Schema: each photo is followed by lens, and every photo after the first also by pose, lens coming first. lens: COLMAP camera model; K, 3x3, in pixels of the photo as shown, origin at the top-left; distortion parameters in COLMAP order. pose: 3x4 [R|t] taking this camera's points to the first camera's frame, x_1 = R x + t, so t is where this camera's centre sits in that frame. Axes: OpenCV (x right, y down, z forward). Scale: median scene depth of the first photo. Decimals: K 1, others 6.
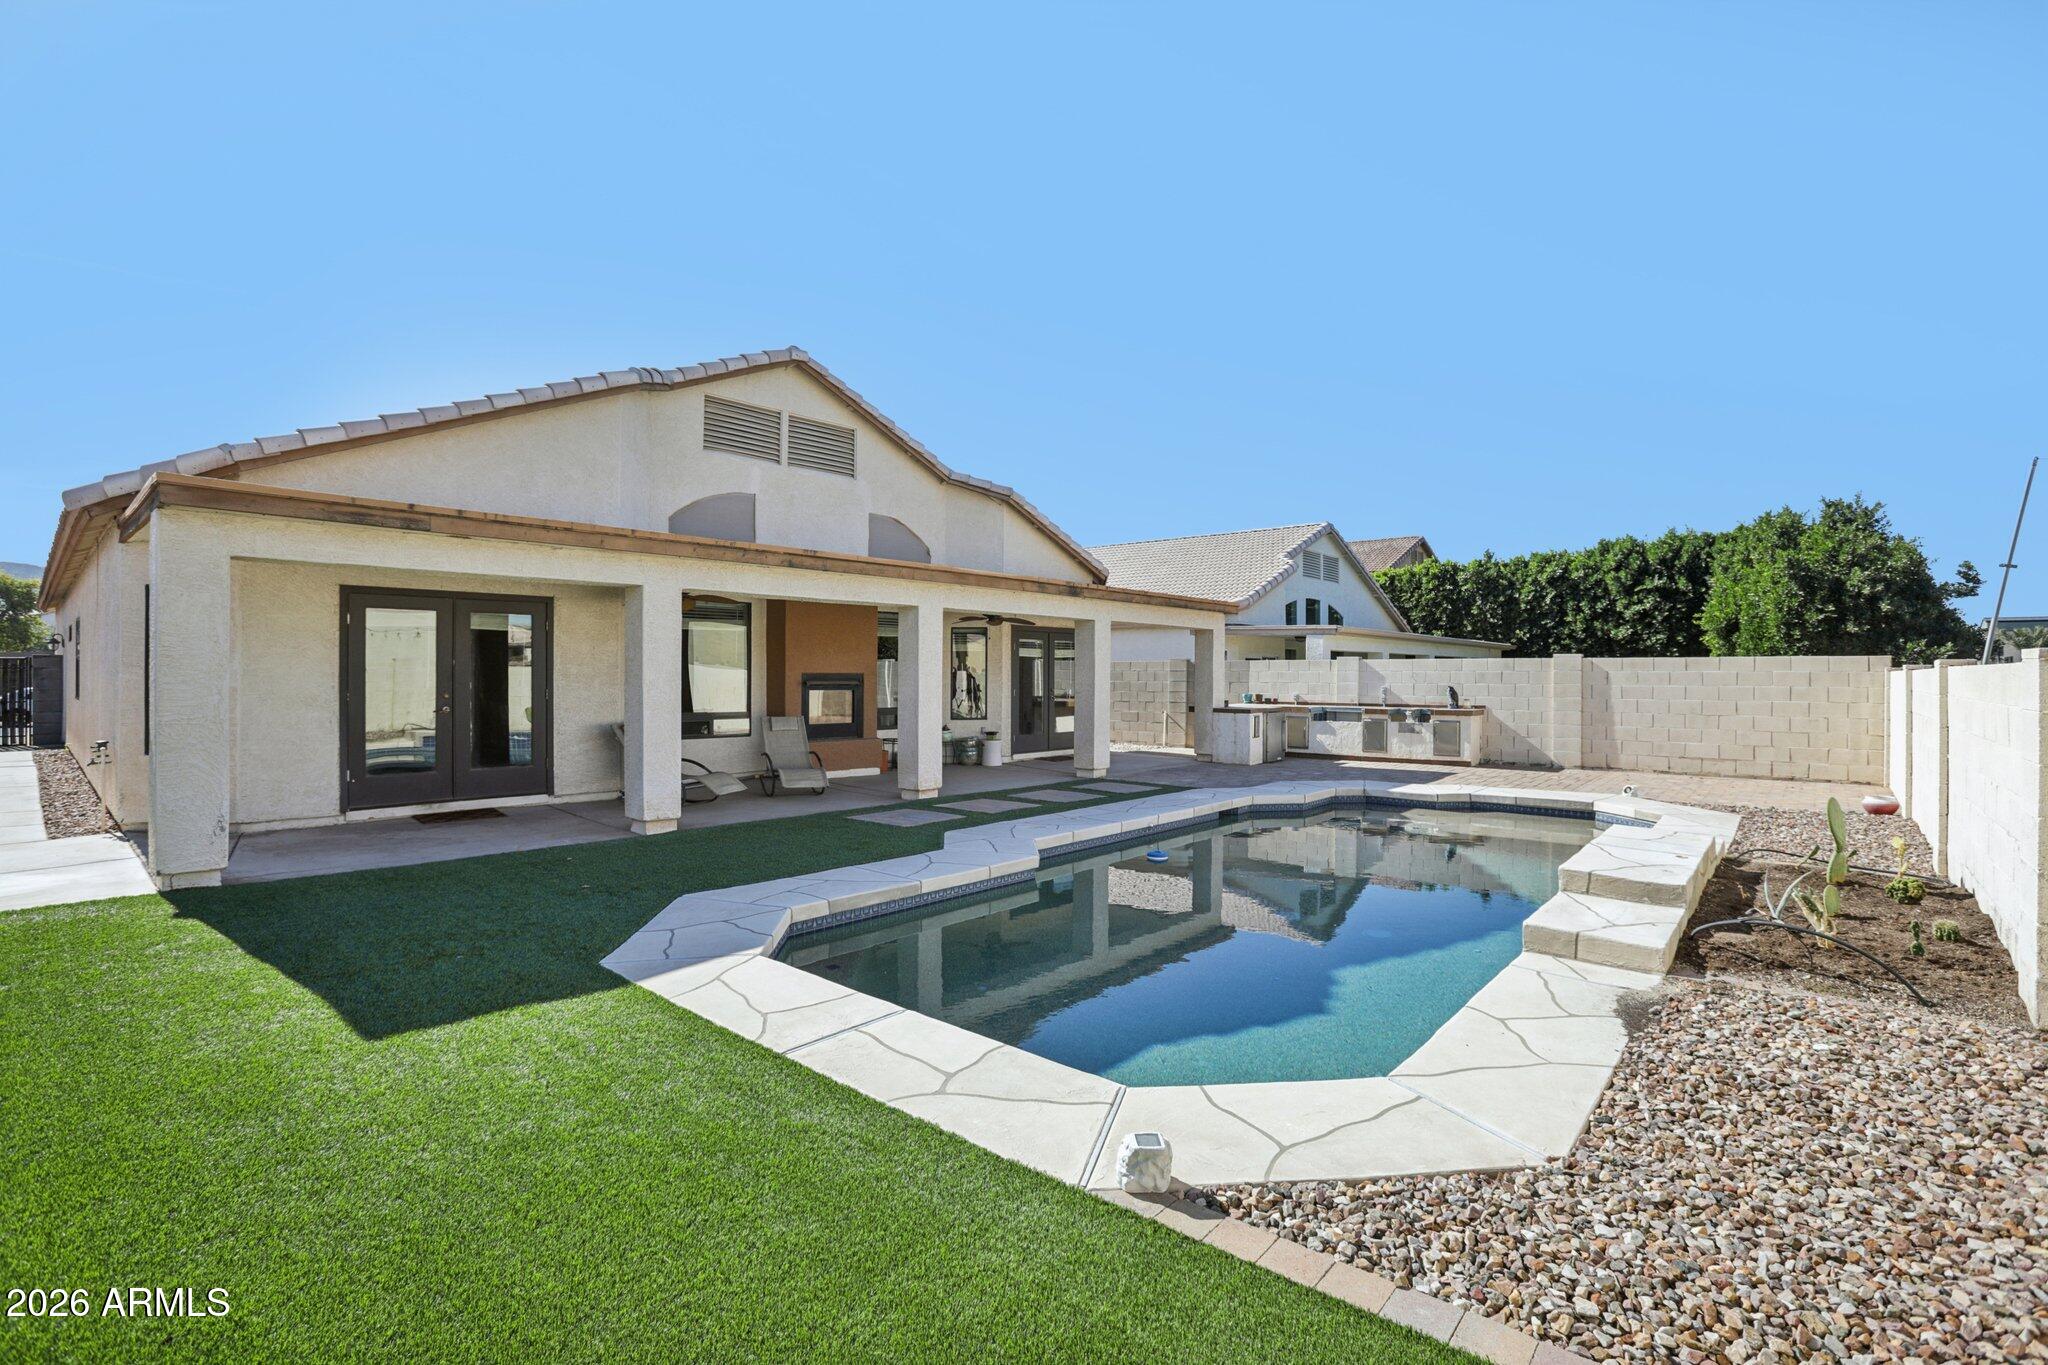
lens RADIAL K [[914.7, 0, 1015.4], [0, 914.7, 681.2], [0, 0, 1]] dist [0.000069, 0.000880]
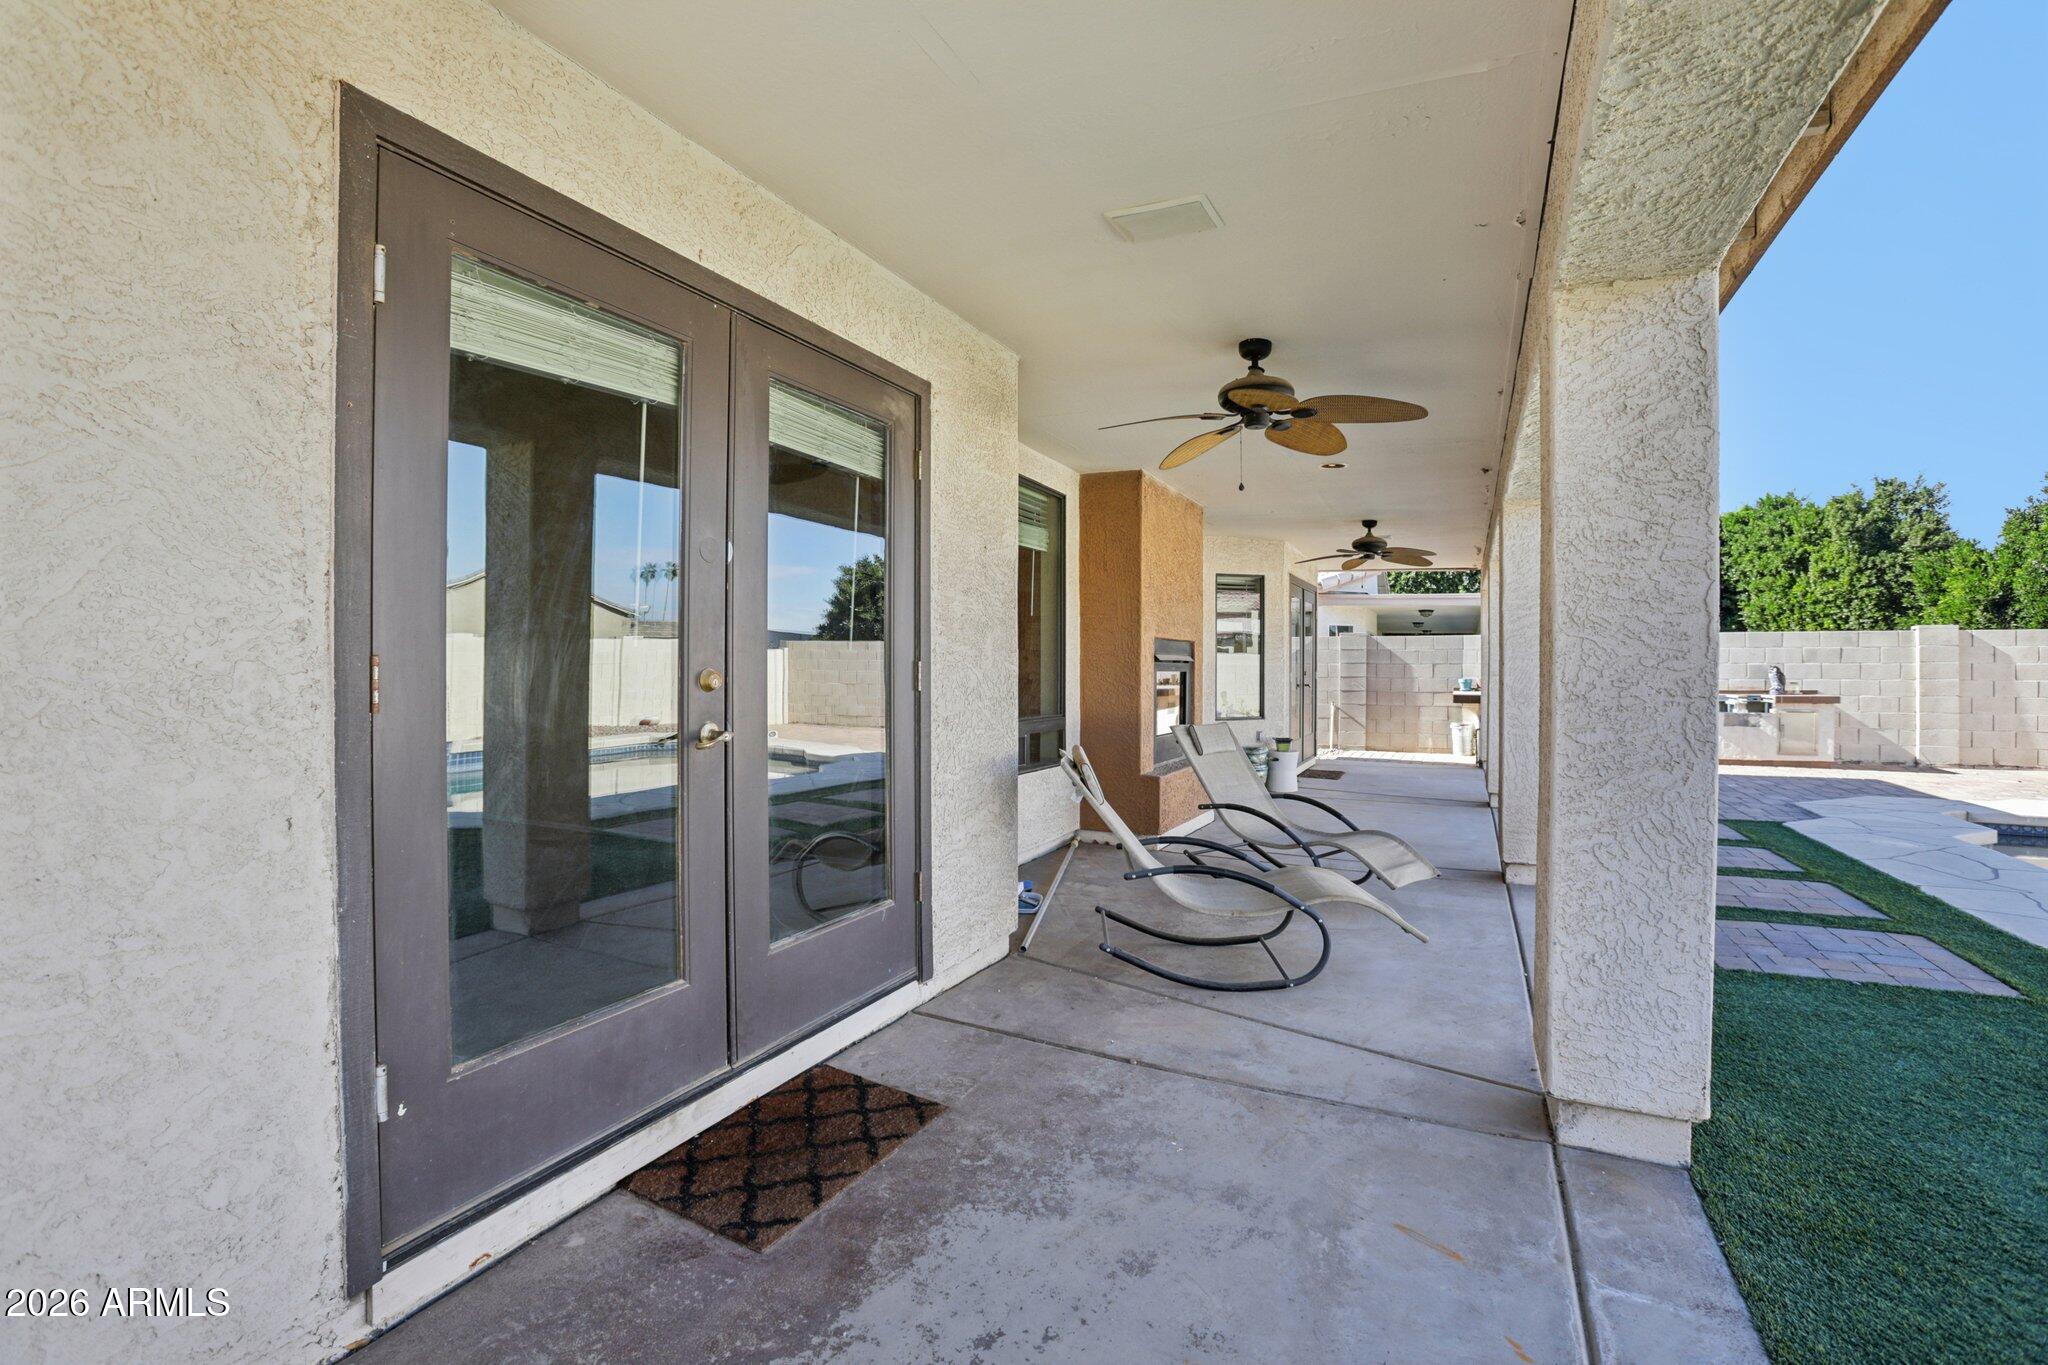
lens RADIAL K [[914.7, 0, 1025.6], [0, 914.7, 678.0], [0, 0, 1]] dist [0.000069, 0.000880]
pose [[0.962988, -0.006067, 0.269475, -0.378038], [0.004597, 0.999971, 0.006086, 0.008505], [-0.269504, -0.004622, 0.962988, 0.451894]]
